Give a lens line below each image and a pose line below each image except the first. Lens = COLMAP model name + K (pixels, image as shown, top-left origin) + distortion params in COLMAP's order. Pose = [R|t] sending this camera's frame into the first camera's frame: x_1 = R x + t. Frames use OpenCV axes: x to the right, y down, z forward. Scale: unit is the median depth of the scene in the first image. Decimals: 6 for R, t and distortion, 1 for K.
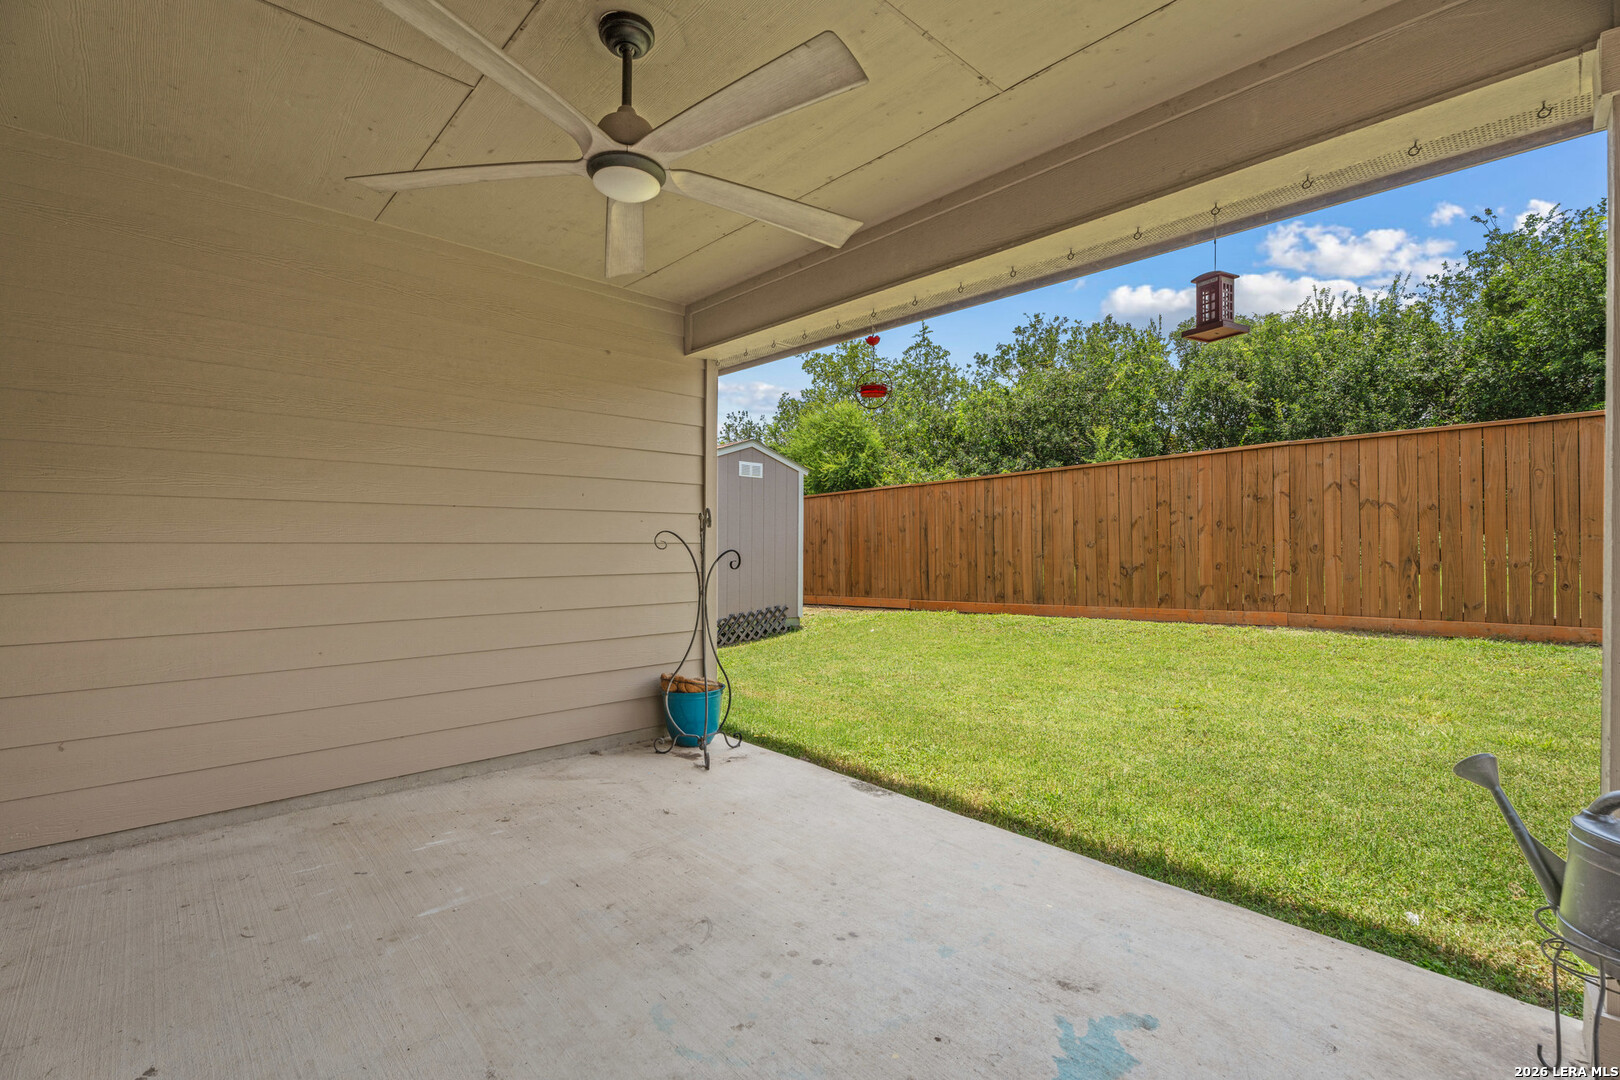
lens RADIAL K [[737.0, 0, 805.4], [0, 737.0, 523.8], [0, 0, 1]] dist [-0.004080, 0.000147]
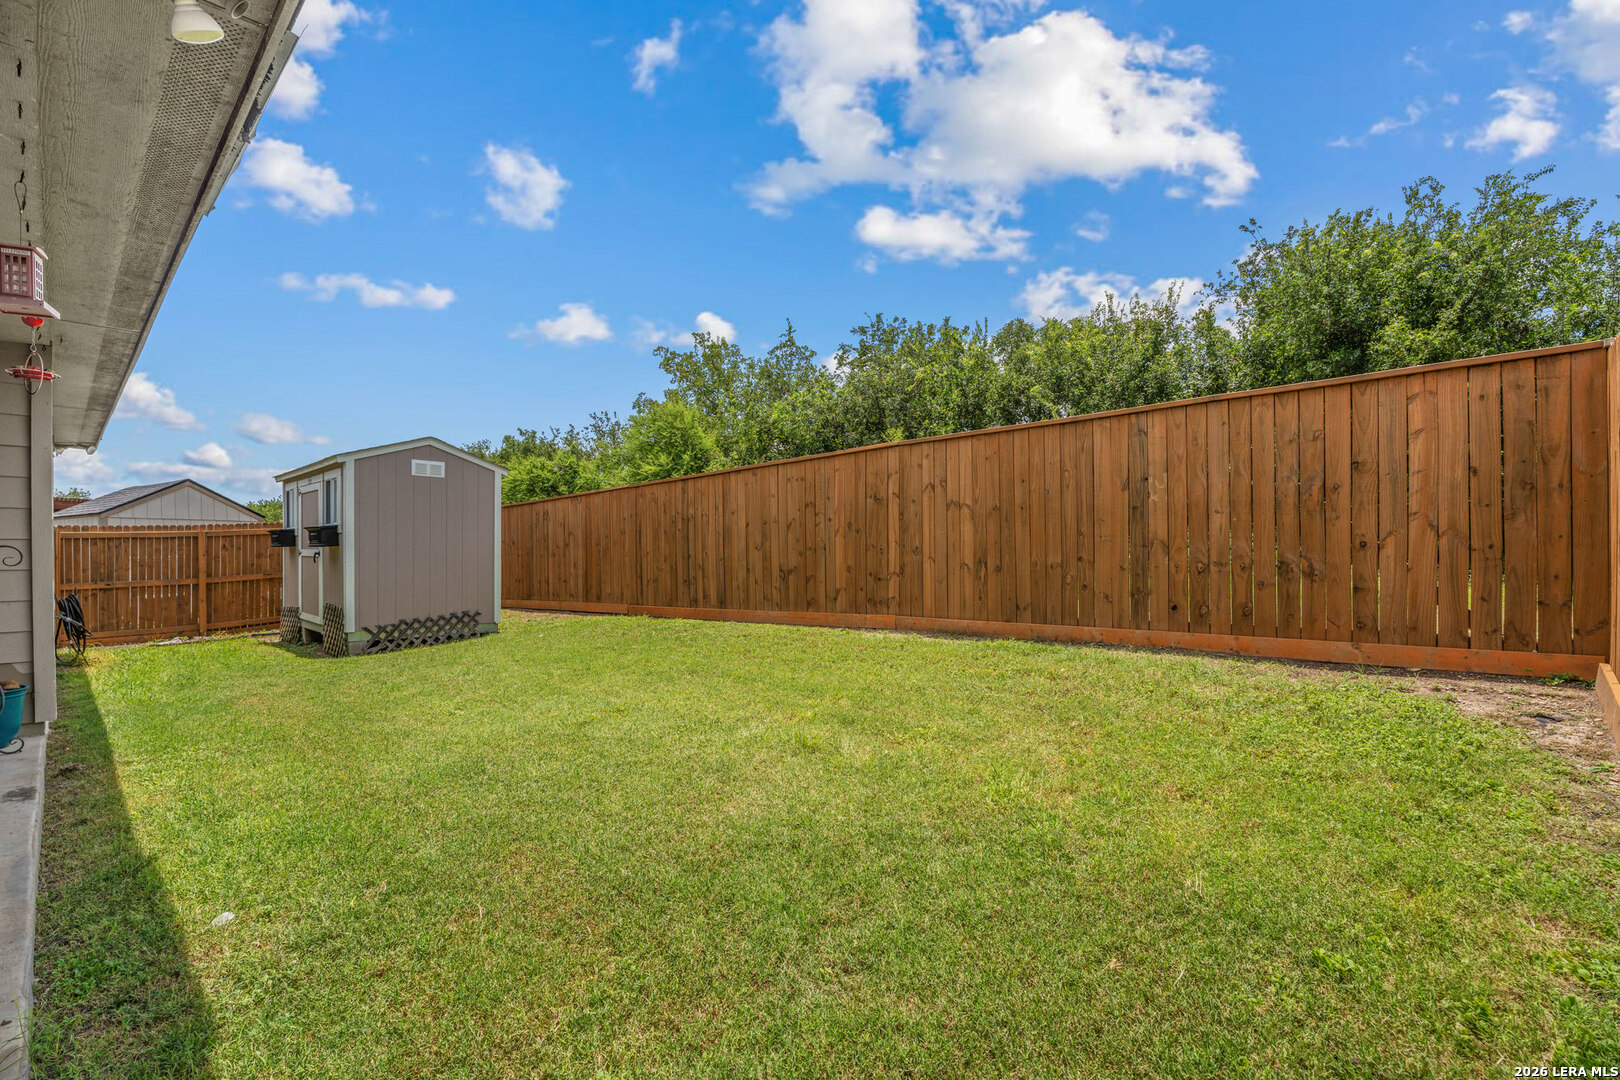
lens RADIAL K [[737.0, 0, 835.0], [0, 737.0, 565.9], [0, 0, 1]] dist [-0.004080, 0.000147]
pose [[0.998282, -0.001658, 0.058573, 0.415829], [-0.001249, 0.998770, 0.049558, 0.004314], [-0.058584, -0.049546, 0.997052, 0.015490]]
